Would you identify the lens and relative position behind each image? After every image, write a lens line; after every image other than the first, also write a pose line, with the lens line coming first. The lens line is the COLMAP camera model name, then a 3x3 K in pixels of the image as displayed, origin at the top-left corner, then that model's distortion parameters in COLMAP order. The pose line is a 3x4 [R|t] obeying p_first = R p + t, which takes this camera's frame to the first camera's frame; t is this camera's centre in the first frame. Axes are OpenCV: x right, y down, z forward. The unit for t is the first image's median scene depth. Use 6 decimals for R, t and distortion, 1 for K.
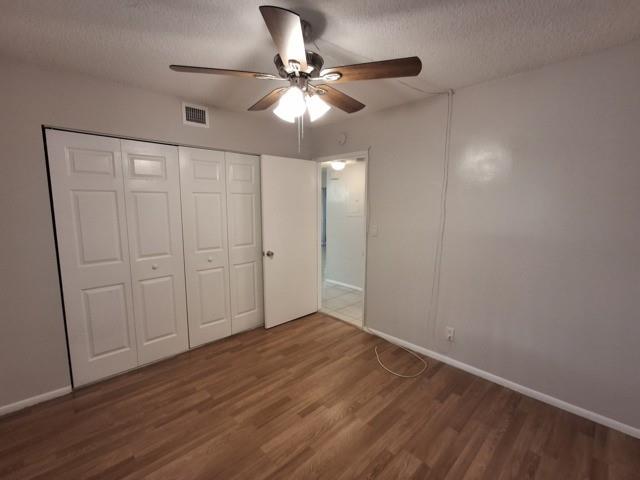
lens RADIAL K [[294.2, 0, 320.0], [0, 294.2, 240.0], [0, 0, 1]] dist [0.001182, 0.000219]
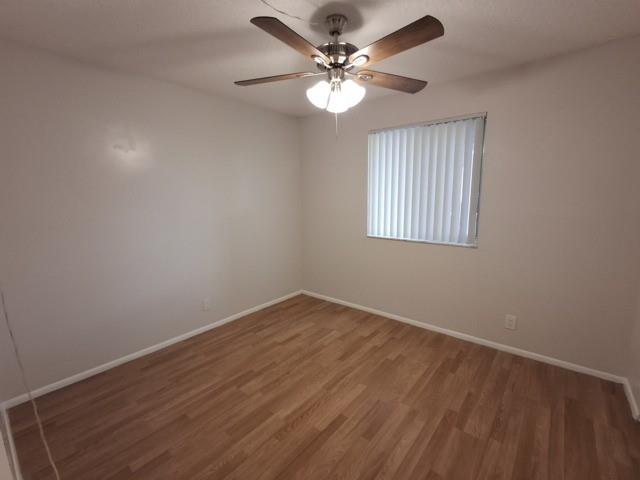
lens RADIAL K [[294.2, 0, 320.0], [0, 294.2, 240.0], [0, 0, 1]] dist [0.001182, 0.000219]
pose [[-0.994399, 0.026445, -0.102330, 0.092735], [-0.004484, 0.956765, 0.290828, -0.217138], [0.105597, 0.289658, -0.951287, 1.780638]]
